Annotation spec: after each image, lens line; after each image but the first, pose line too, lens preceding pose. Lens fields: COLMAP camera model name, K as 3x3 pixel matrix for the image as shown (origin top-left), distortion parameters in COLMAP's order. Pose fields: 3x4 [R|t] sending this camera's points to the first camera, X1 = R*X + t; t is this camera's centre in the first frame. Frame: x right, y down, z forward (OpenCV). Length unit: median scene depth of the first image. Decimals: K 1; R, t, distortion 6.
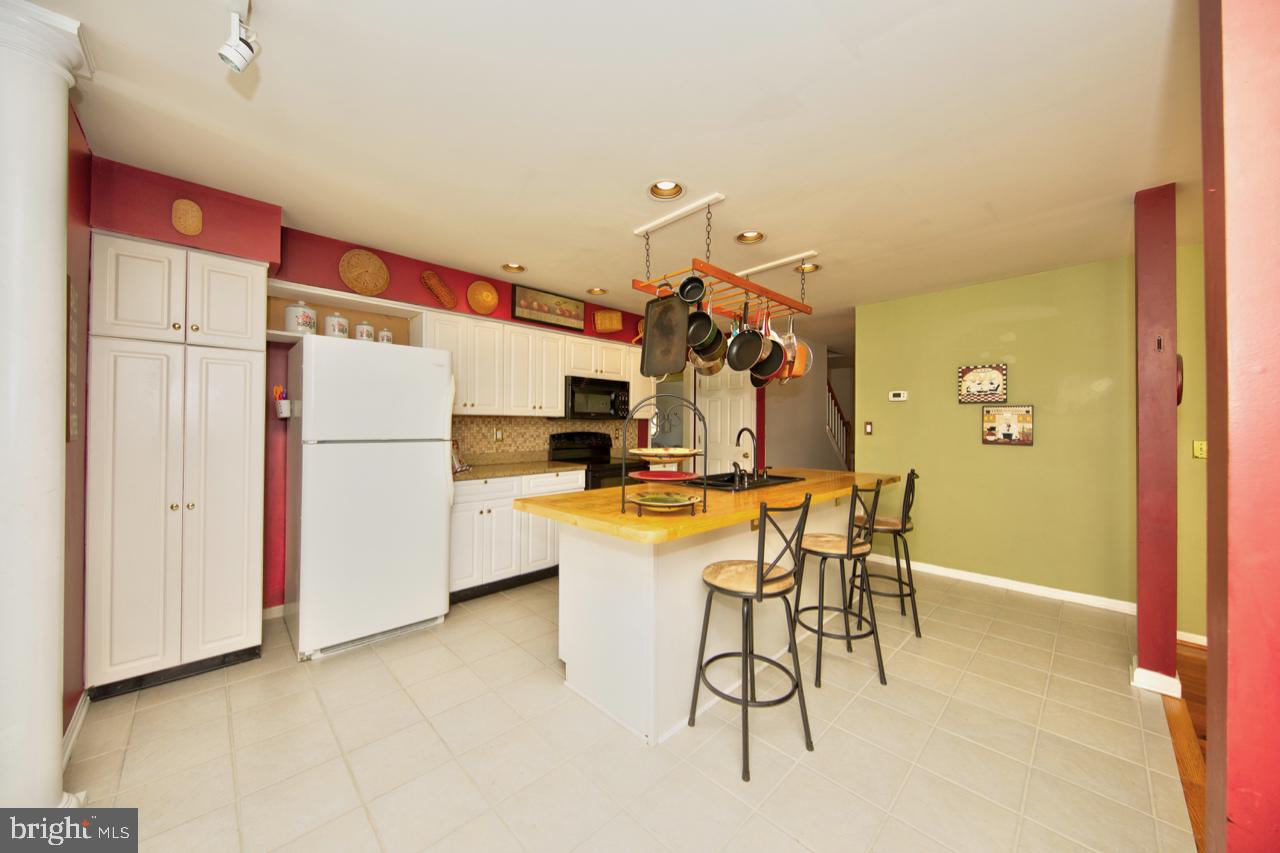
lens RADIAL K [[429.9, 0, 645.8], [0, 429.9, 425.2], [0, 0, 1]] dist [0.000855, 0.000018]
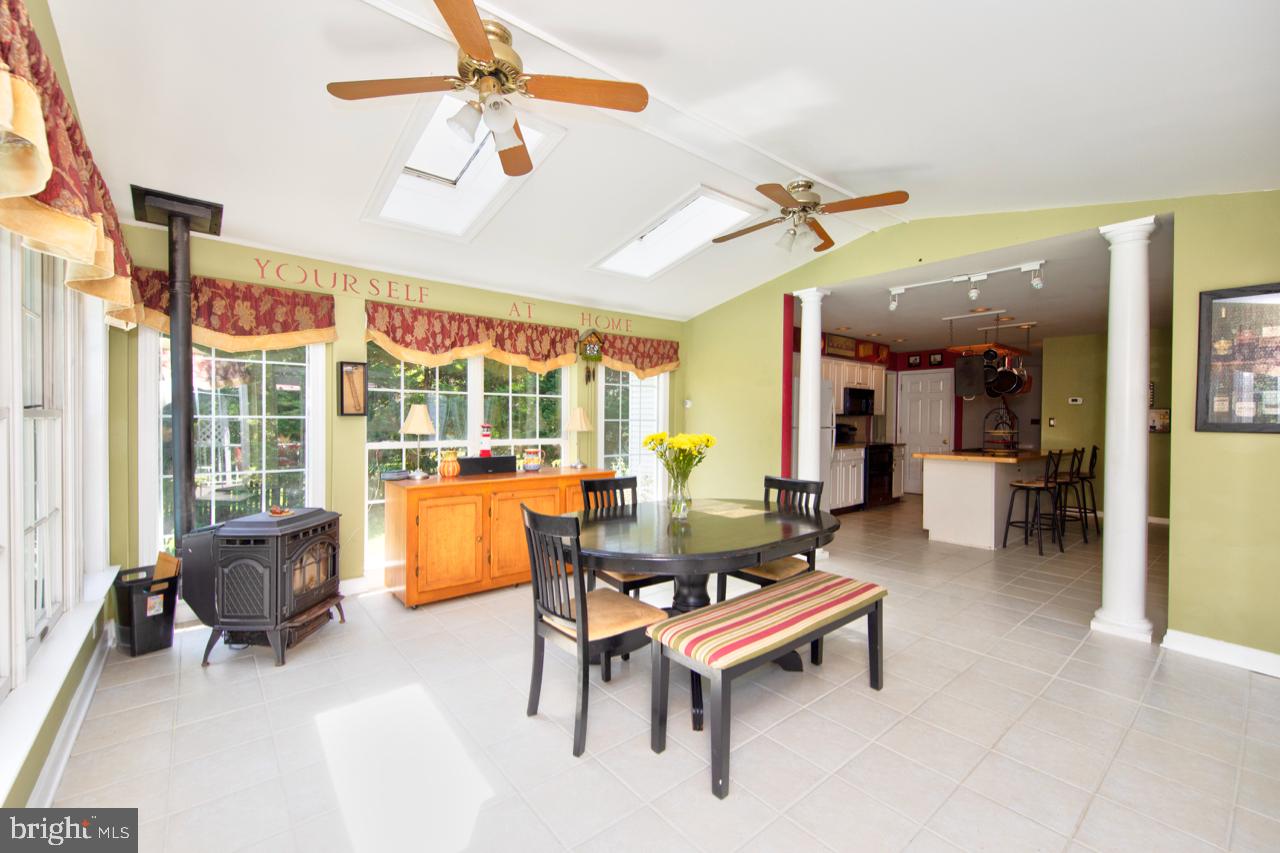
lens RADIAL K [[530.5, 0, 633.2], [0, 530.5, 425.5], [0, 0, 1]] dist [0.002958, -0.000028]
pose [[0.996829, 0.002635, -0.079529, -0.925980], [-0.001492, 0.999895, 0.014423, -0.007886], [0.079559, -0.014259, 0.996728, -1.122129]]
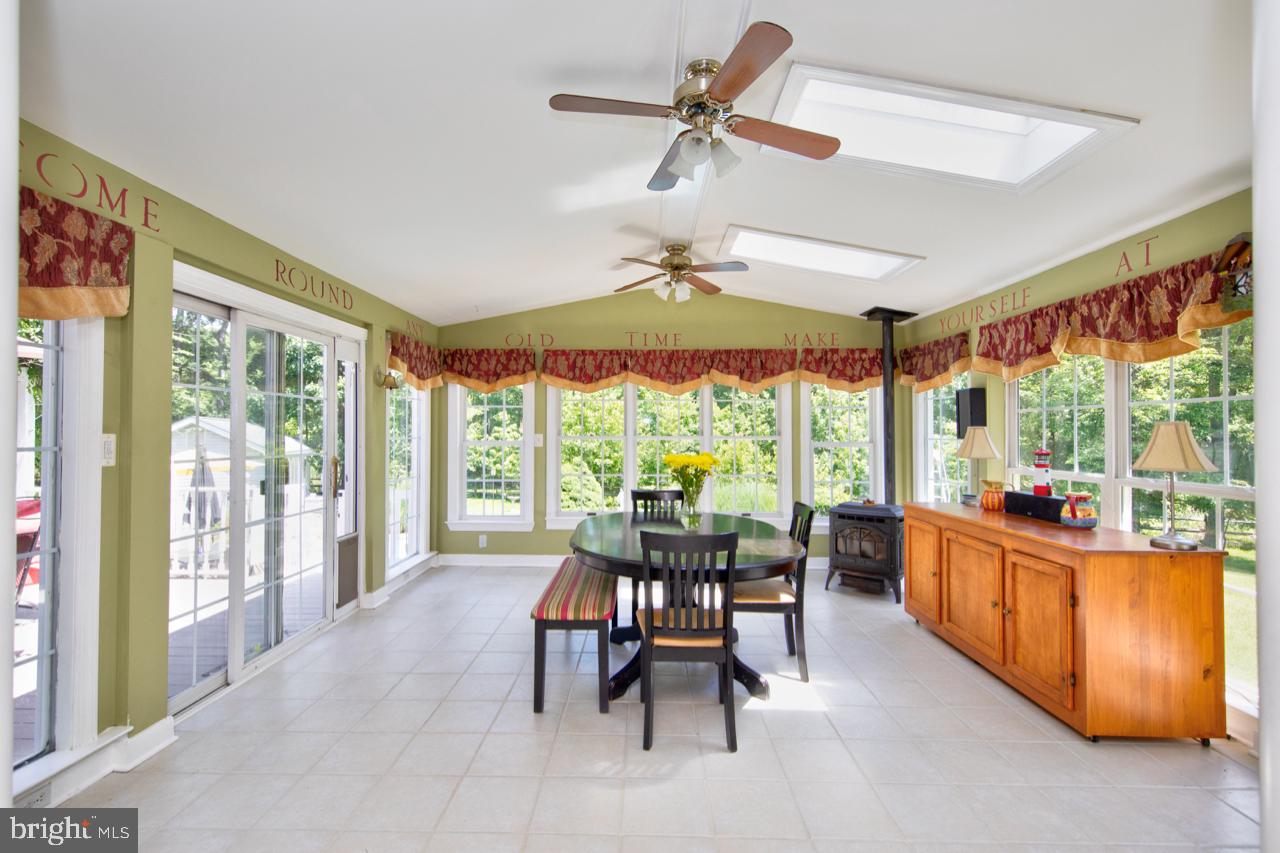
lens RADIAL K [[572.2, 0, 633.8], [0, 572.2, 422.7], [0, 0, 1]] dist [0.003814, 0.000141]
pose [[-0.709285, -0.014150, -0.704780, -0.160879], [0.006862, 0.999613, -0.026975, -0.016330], [0.704889, -0.023970, -0.708913, 0.305019]]
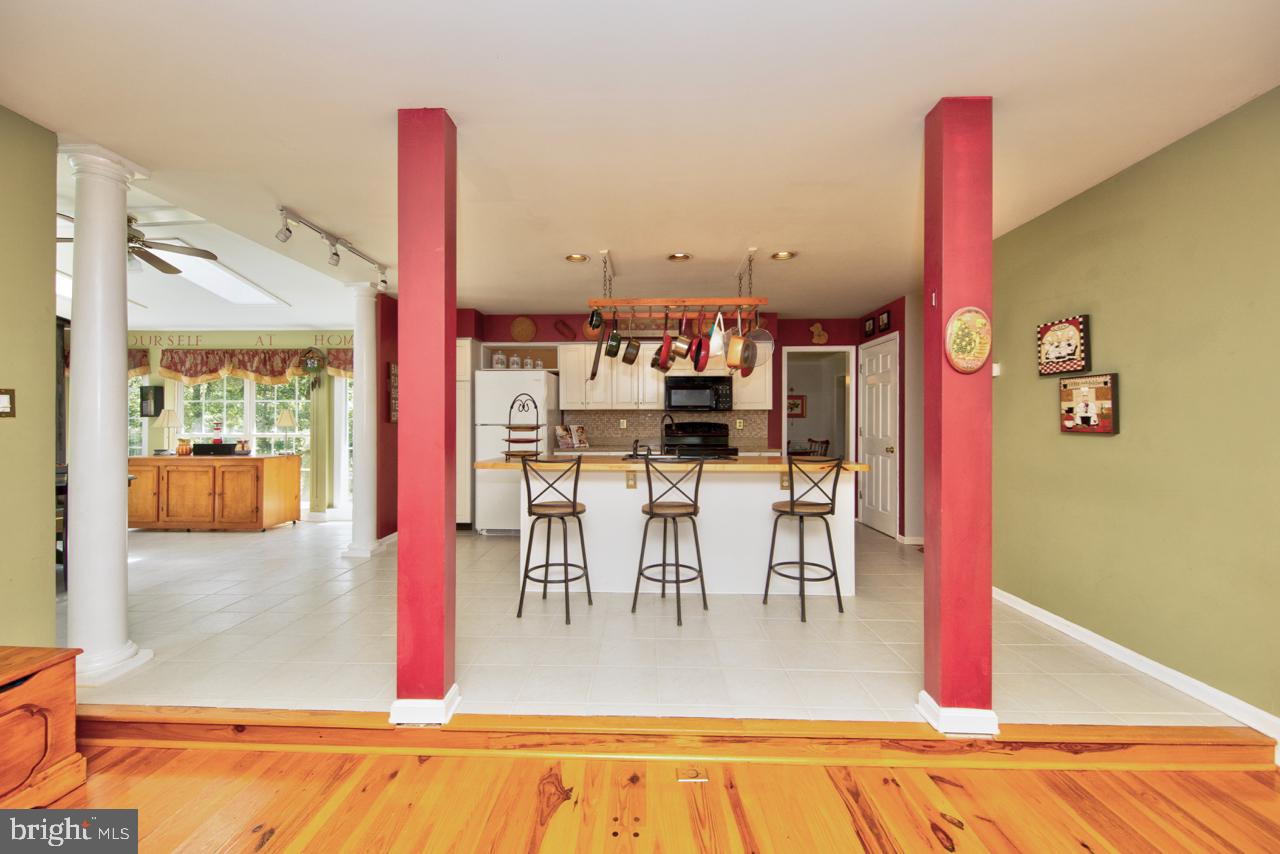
lens RADIAL K [[478.5, 0, 635.1], [0, 478.5, 427.0], [0, 0, 1]] dist [-0.008075, -0.000080]
pose [[0.702991, -0.000632, -0.711198, 0.856342], [0.004899, 0.999980, 0.003954, 0.028596], [0.711182, -0.006263, 0.702980, -0.033239]]
